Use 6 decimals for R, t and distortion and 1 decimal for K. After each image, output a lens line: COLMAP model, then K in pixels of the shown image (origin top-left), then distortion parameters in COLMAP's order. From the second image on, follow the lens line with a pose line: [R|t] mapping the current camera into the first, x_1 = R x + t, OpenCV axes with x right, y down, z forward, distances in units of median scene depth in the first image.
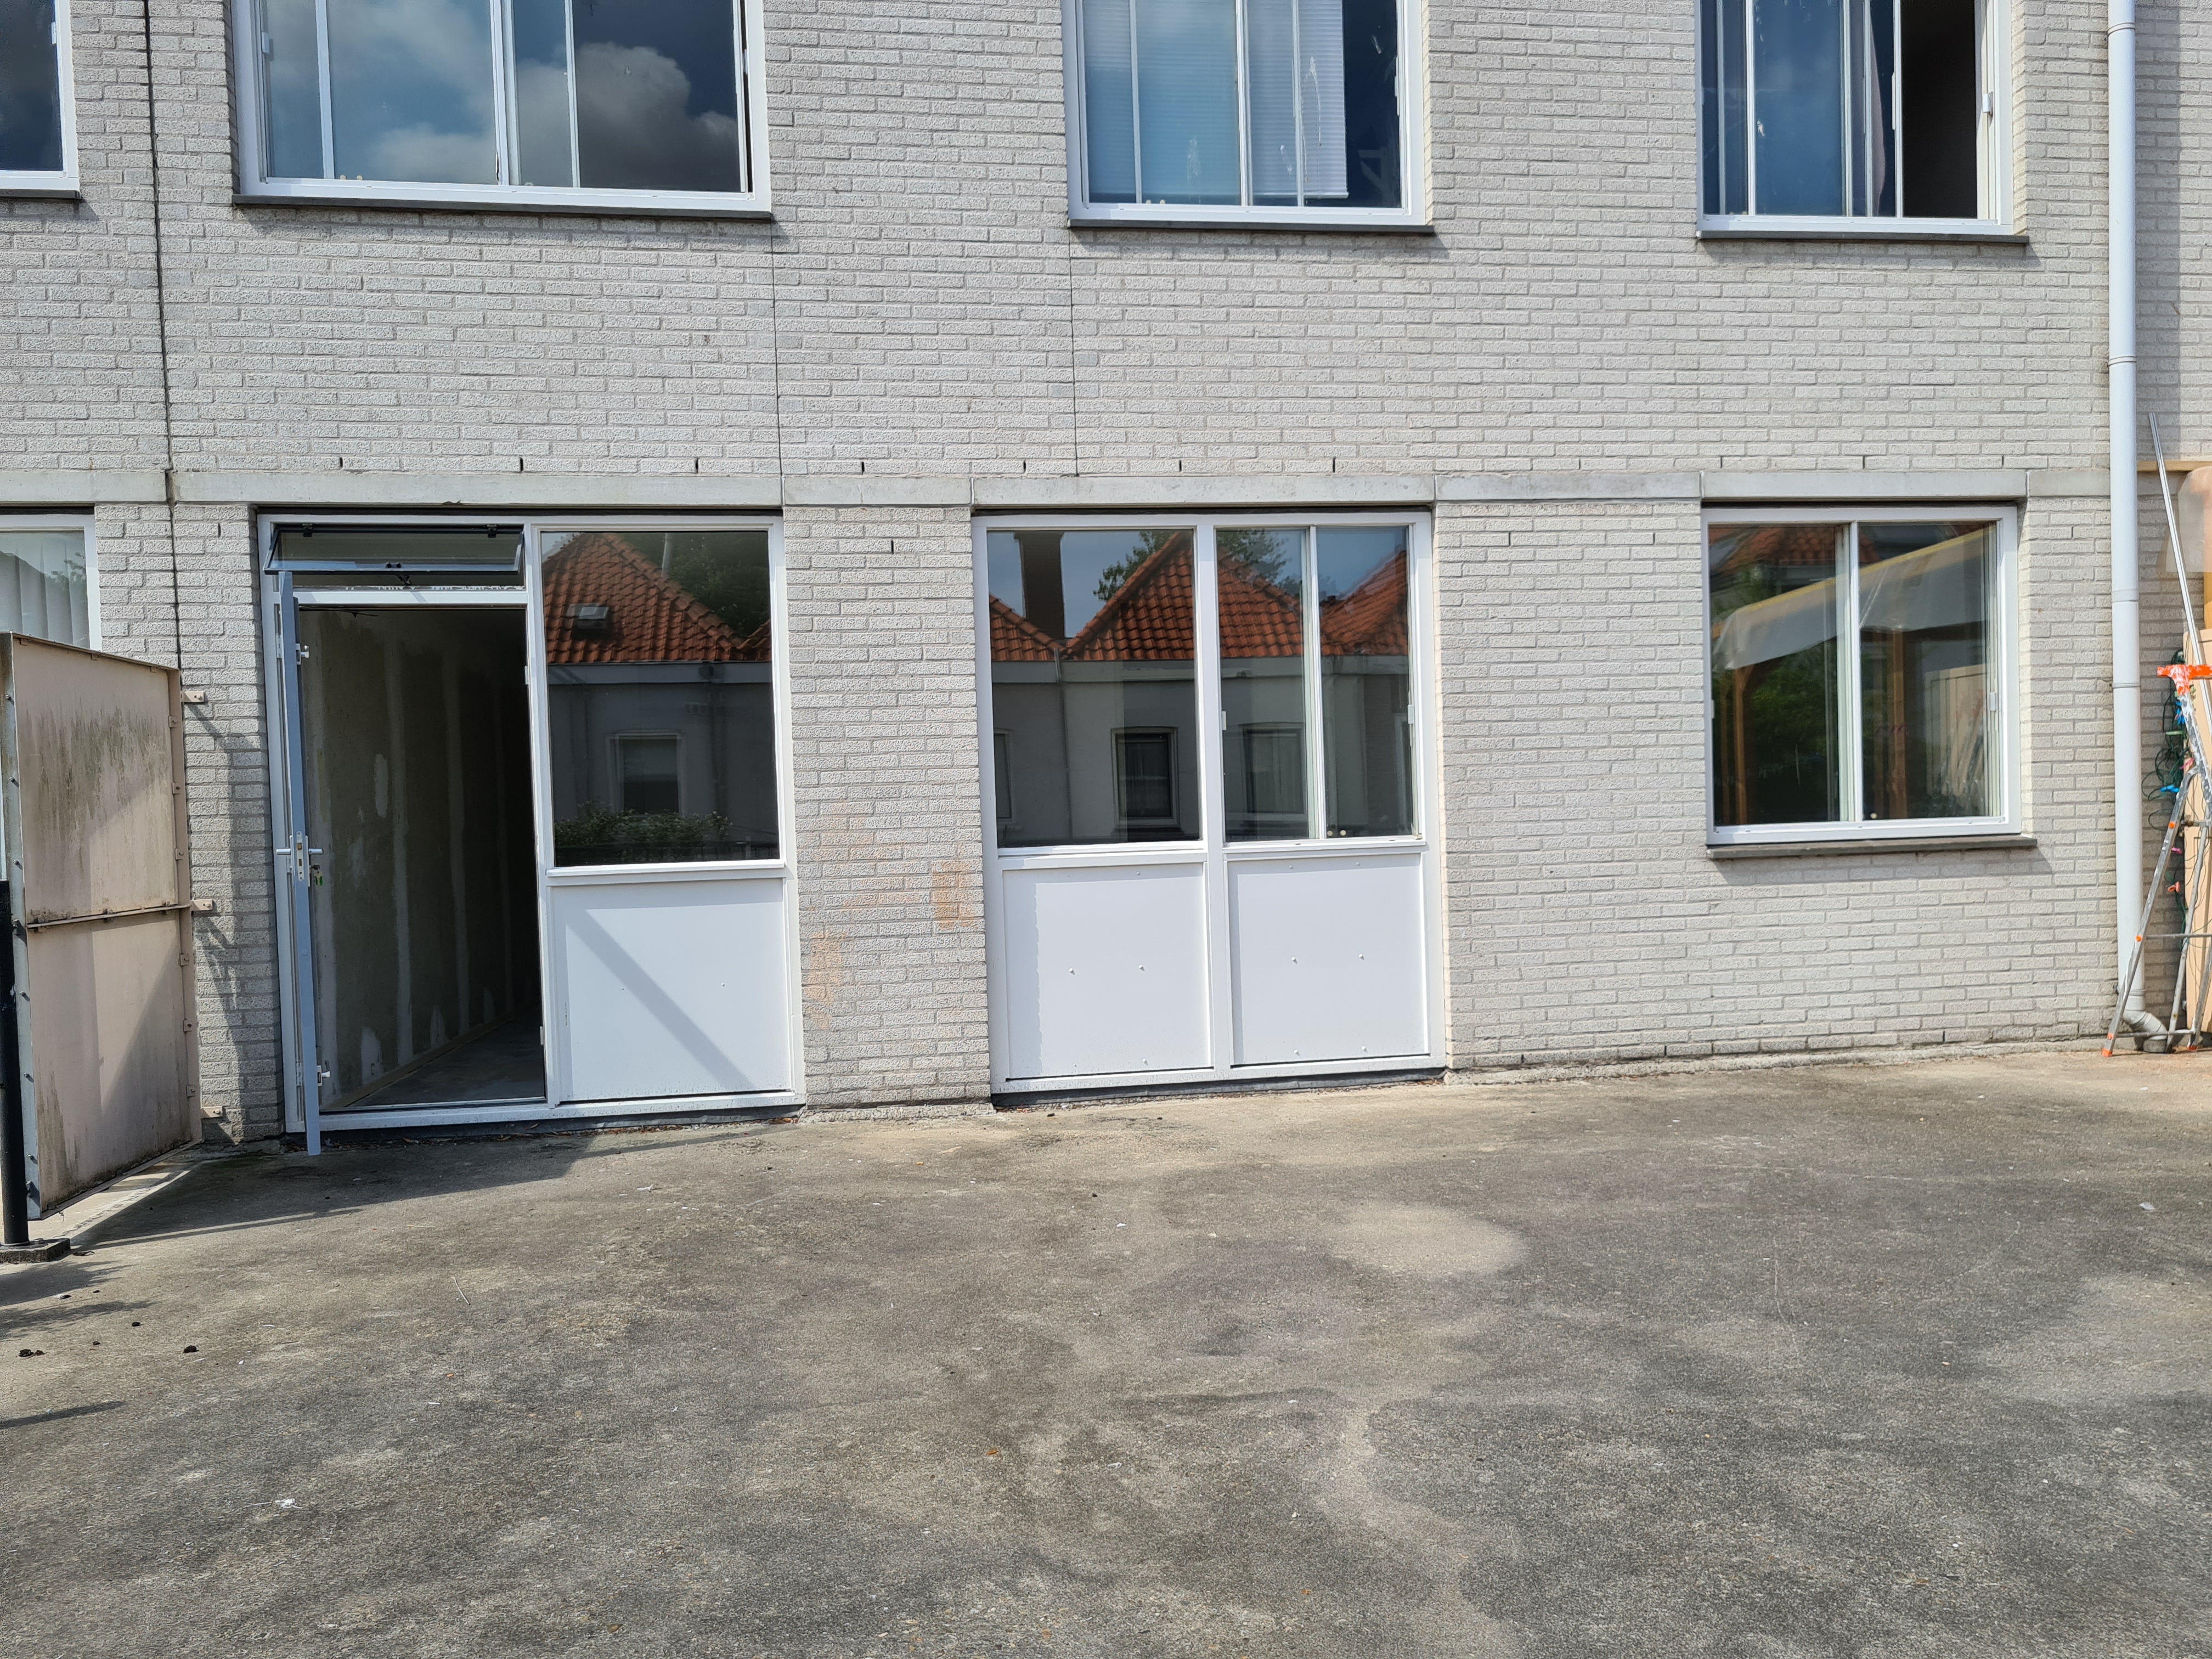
lens RADIAL K [[1665.4, 0, 1121.4], [0, 1665.4, 849.1], [0, 0, 1]] dist [0.052058, -0.042500]
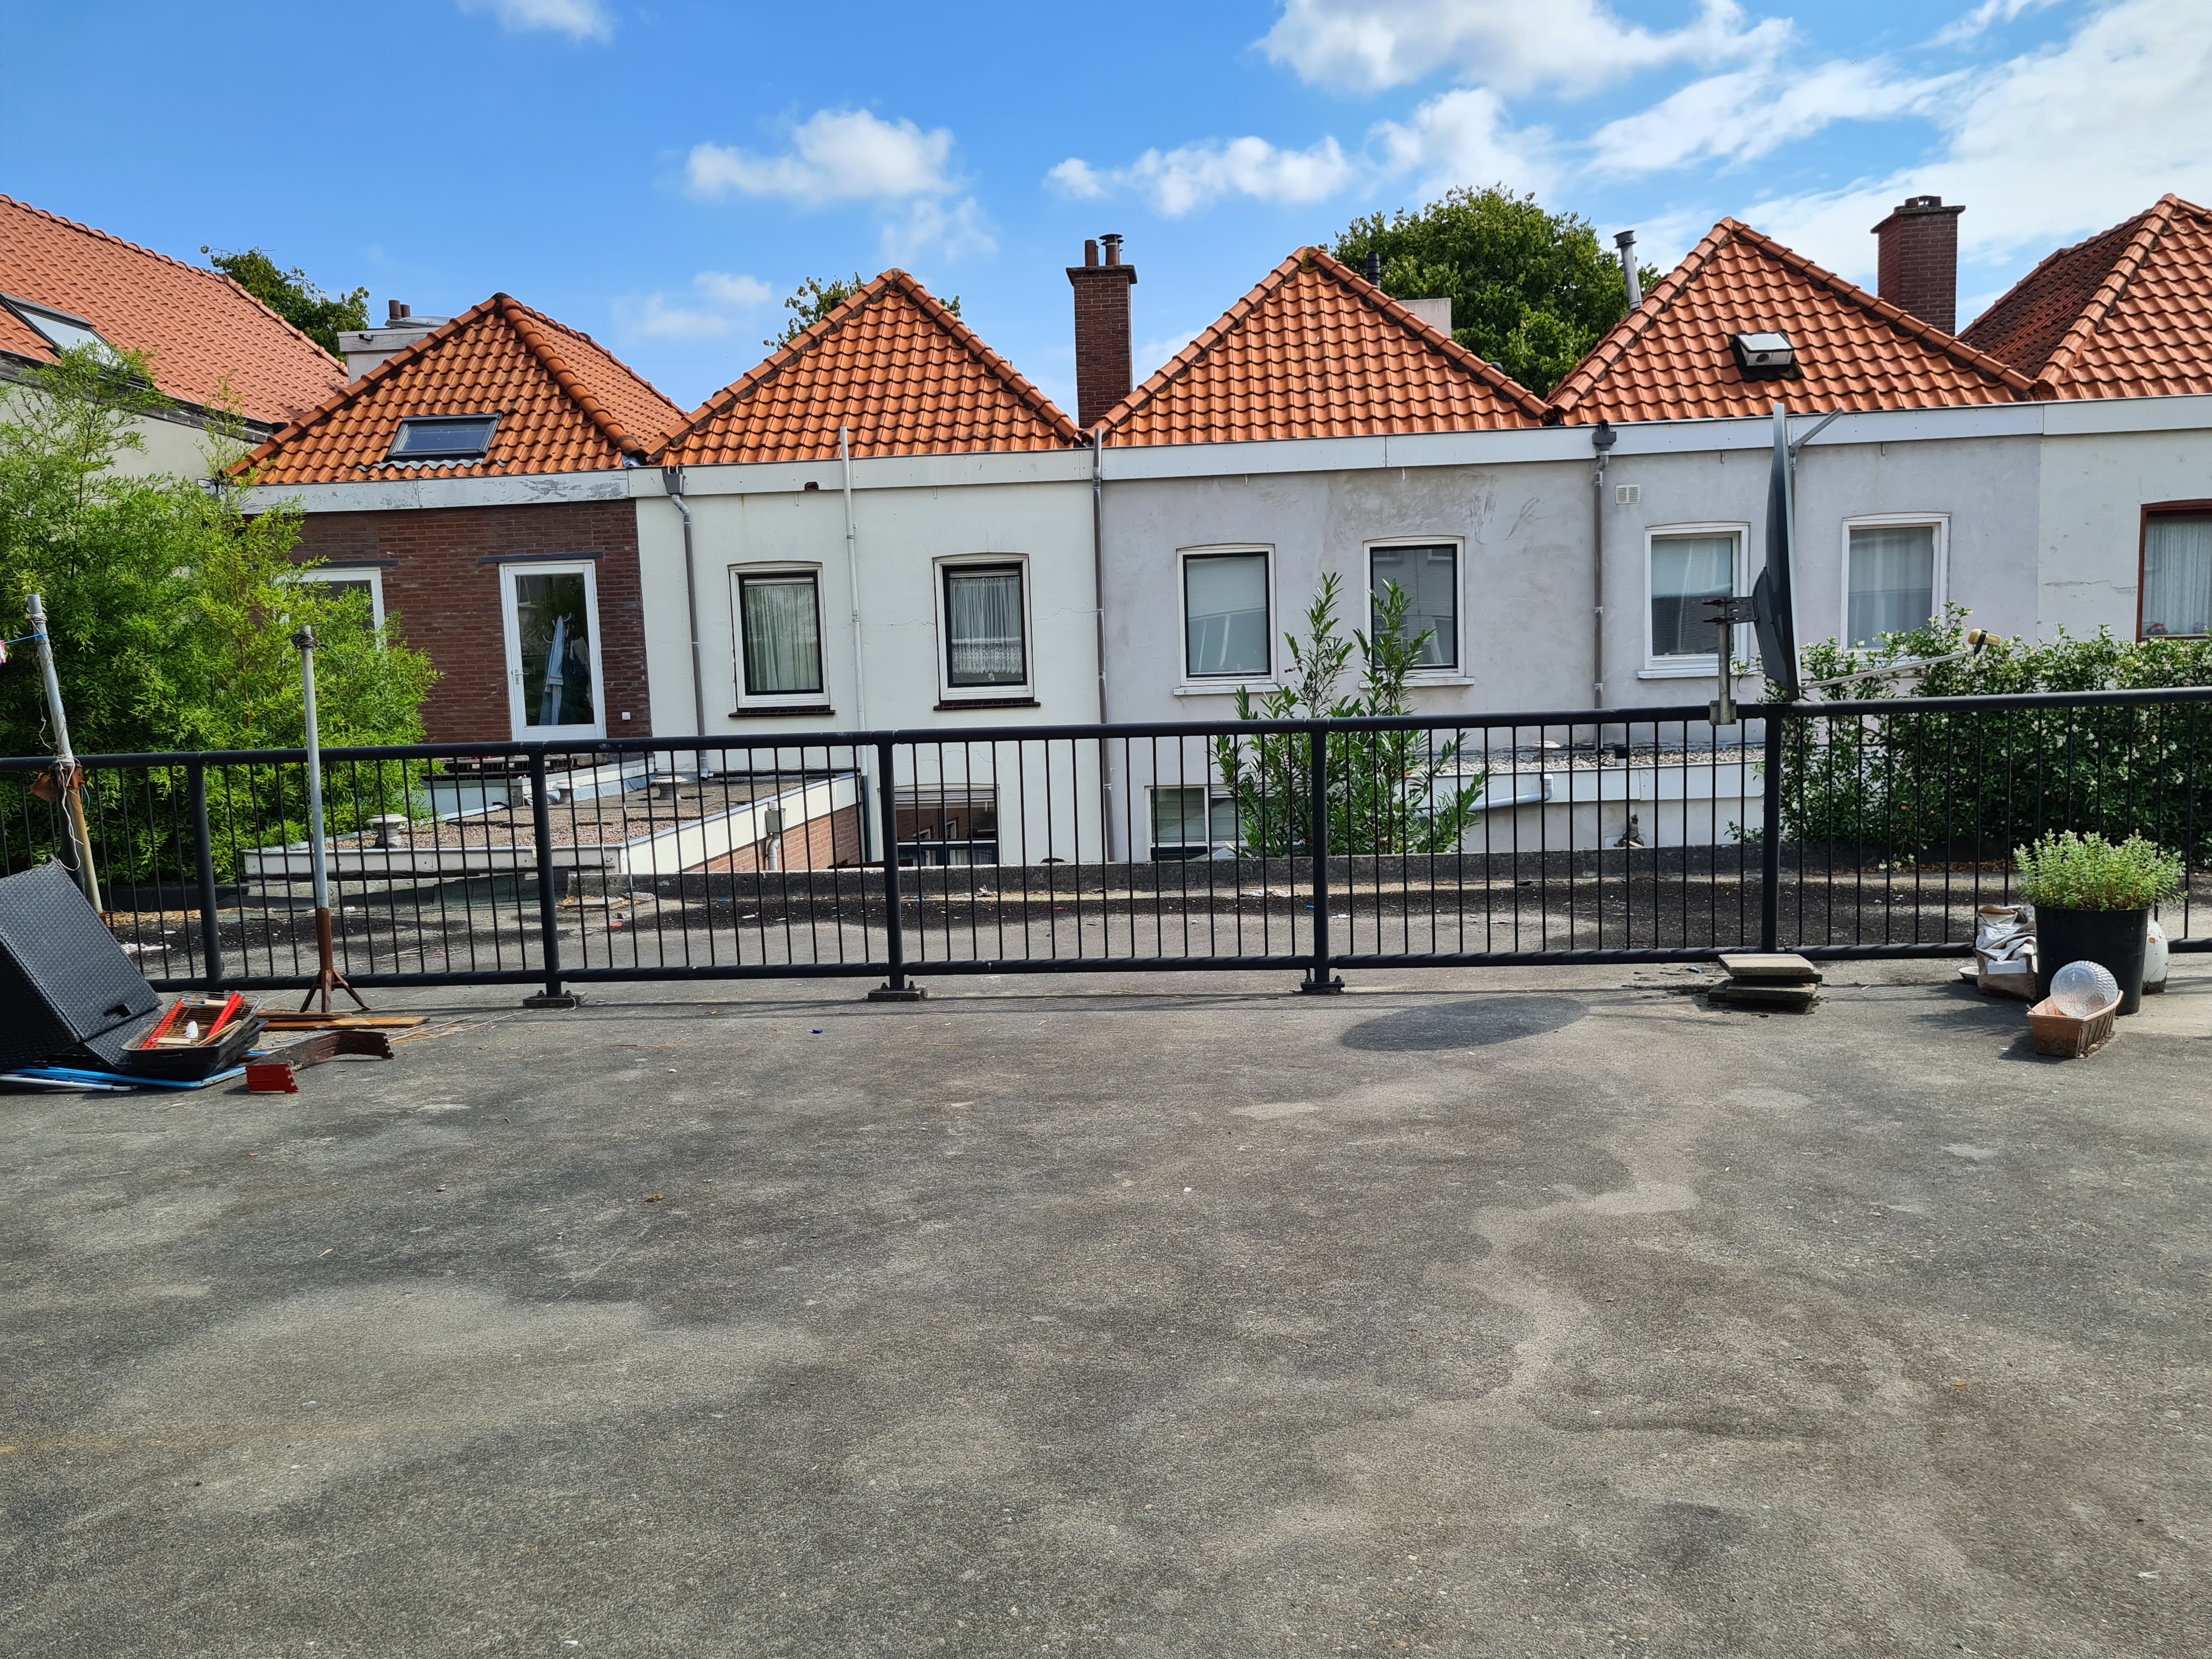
lens RADIAL K [[1665.4, 0, 1111.2], [0, 1665.4, 843.6], [0, 0, 1]] dist [0.052058, -0.042500]
pose [[-0.969755, 0.044789, 0.239935, 0.064814], [0.071073, 0.992239, 0.102035, -0.022163], [-0.233503, 0.116002, -0.965412, 0.957470]]
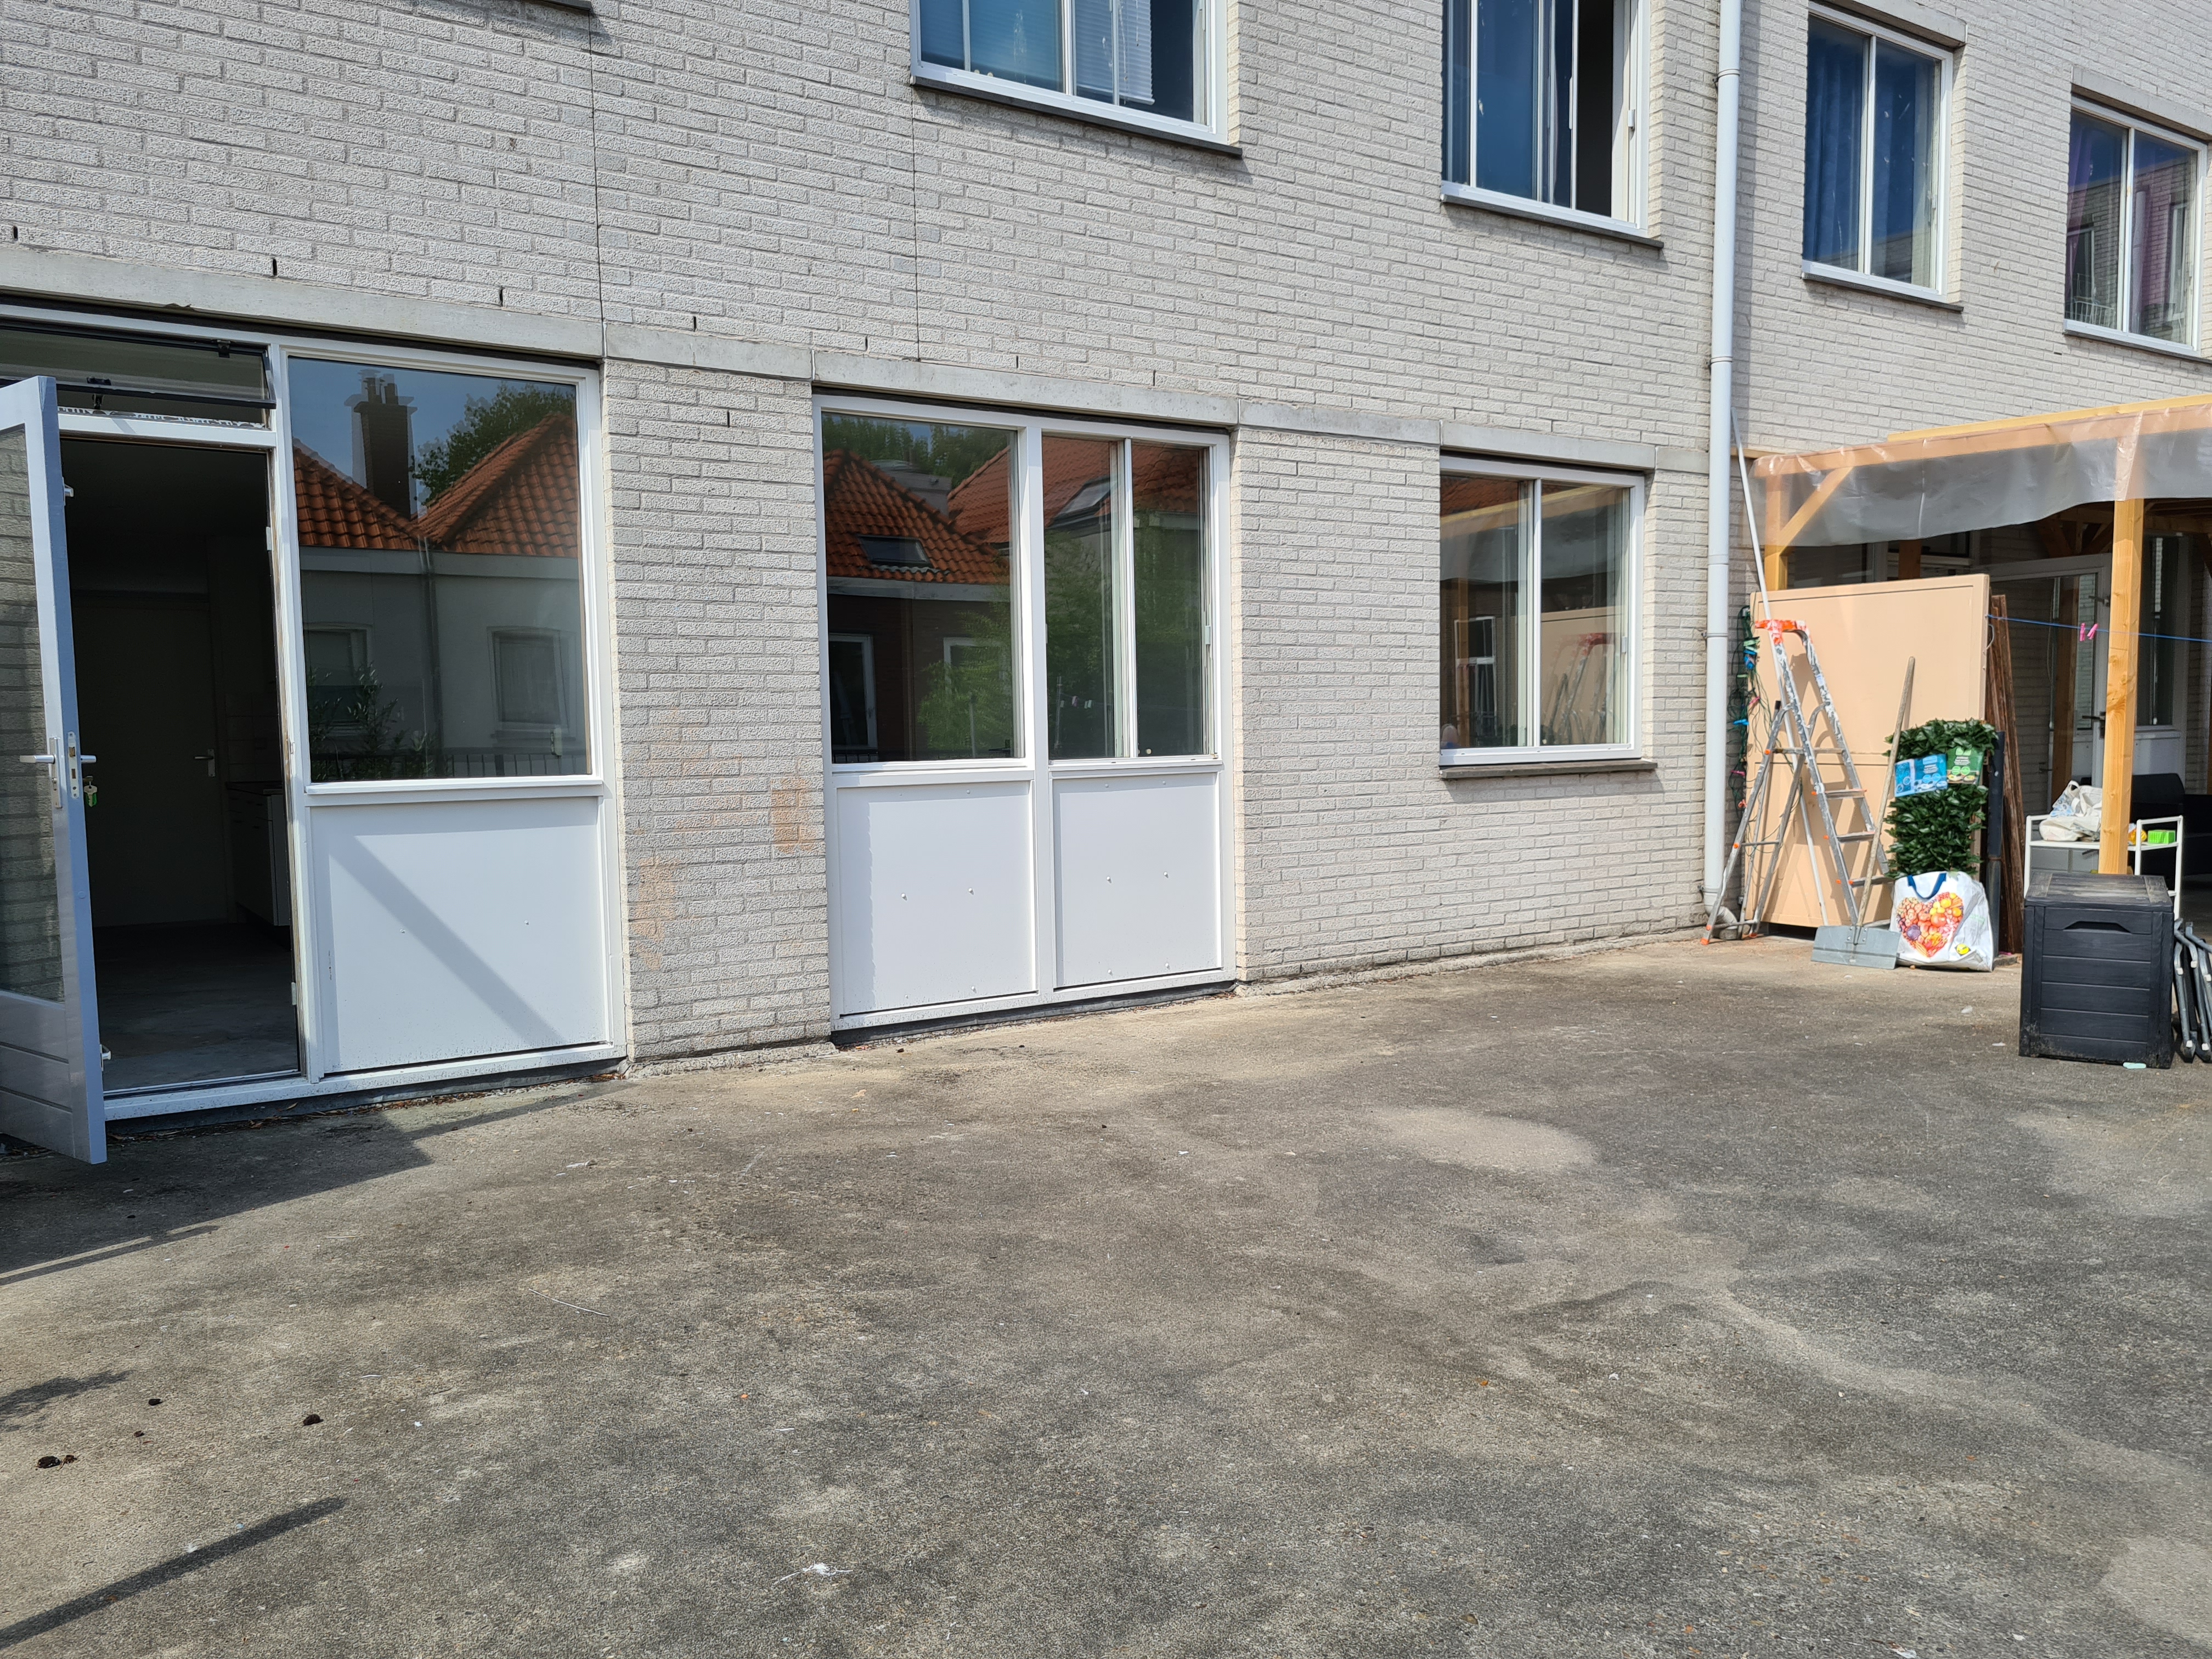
lens RADIAL K [[1665.4, 0, 1115.4], [0, 1665.4, 837.1], [0, 0, 1]] dist [0.052058, -0.042500]
pose [[0.906471, -0.011043, 0.422123, -0.334750], [-0.004777, 0.999326, 0.036402, 0.005715], [-0.422241, -0.035014, 0.905807, 0.111979]]
